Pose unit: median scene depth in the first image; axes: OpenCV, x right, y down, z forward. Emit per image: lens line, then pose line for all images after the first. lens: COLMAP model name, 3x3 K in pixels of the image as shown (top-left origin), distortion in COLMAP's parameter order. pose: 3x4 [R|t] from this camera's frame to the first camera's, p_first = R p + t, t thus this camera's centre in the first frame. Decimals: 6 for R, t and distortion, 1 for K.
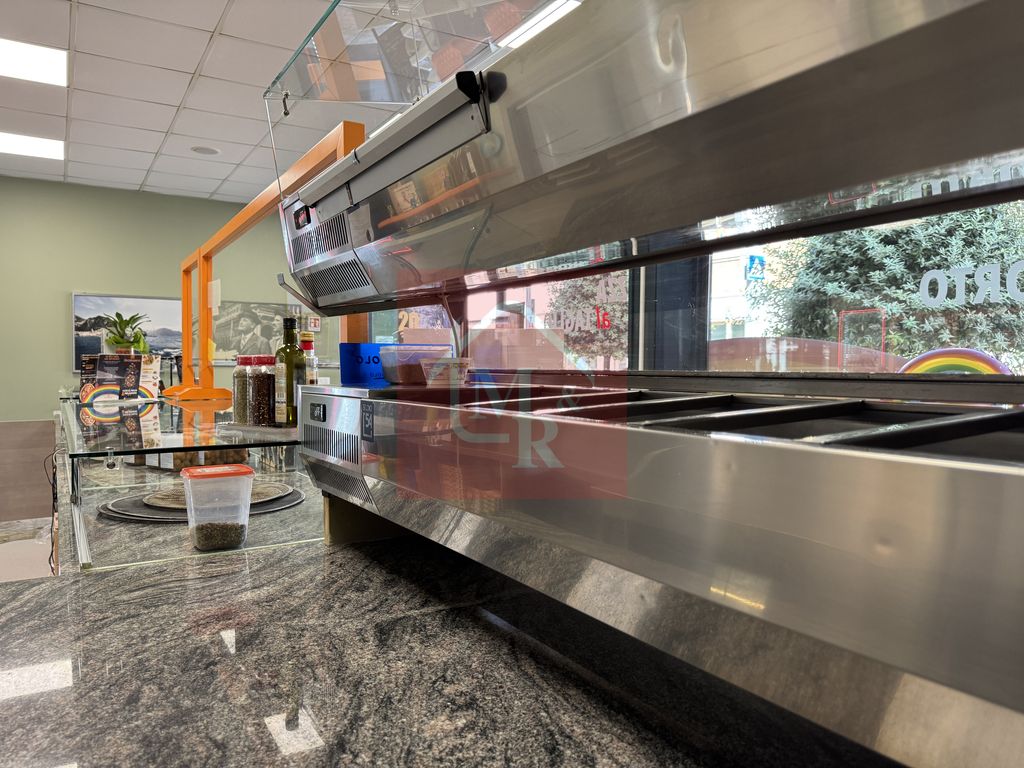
lens RADIAL K [[724.7, 0, 505.6], [0, 724.7, 381.4], [0, 0, 1]] dist [0.036323, -0.064395]
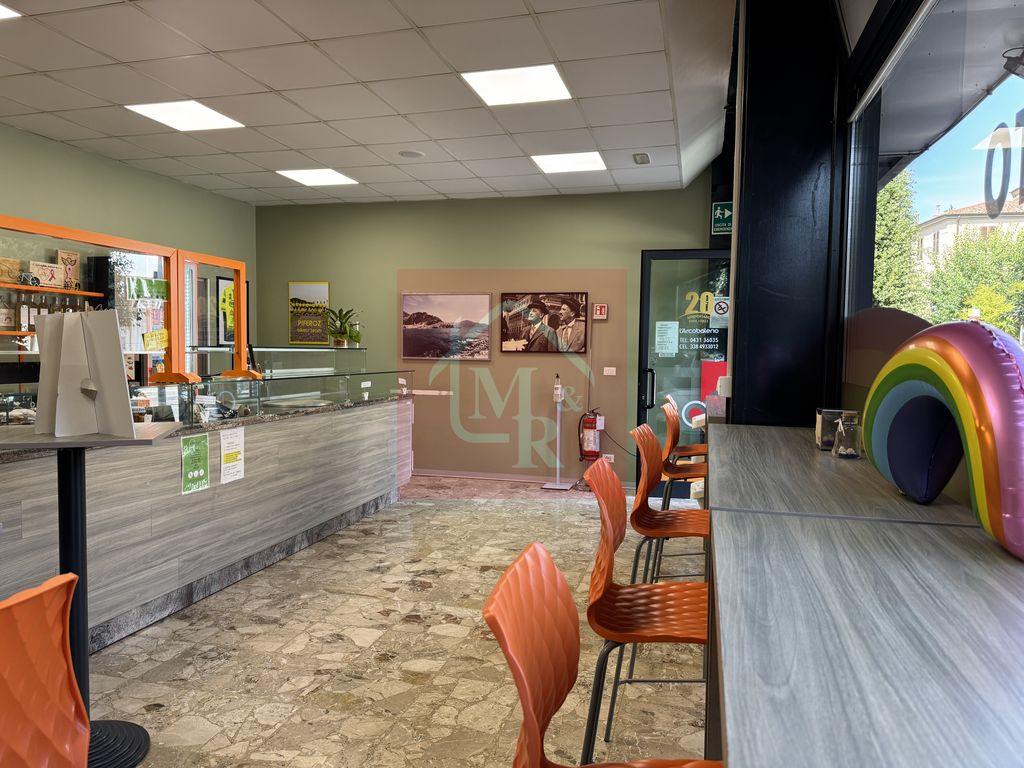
lens RADIAL K [[717.0, 0, 512.0], [0, 717.0, 384.0], [0, 0, 1]] dist [0.118846, -0.200886]
pose [[0.690575, 0.038429, -0.722239, 0.614873], [-0.024079, 0.999255, 0.030145, -0.016904], [0.722860, -0.003427, 0.690986, 0.467169]]
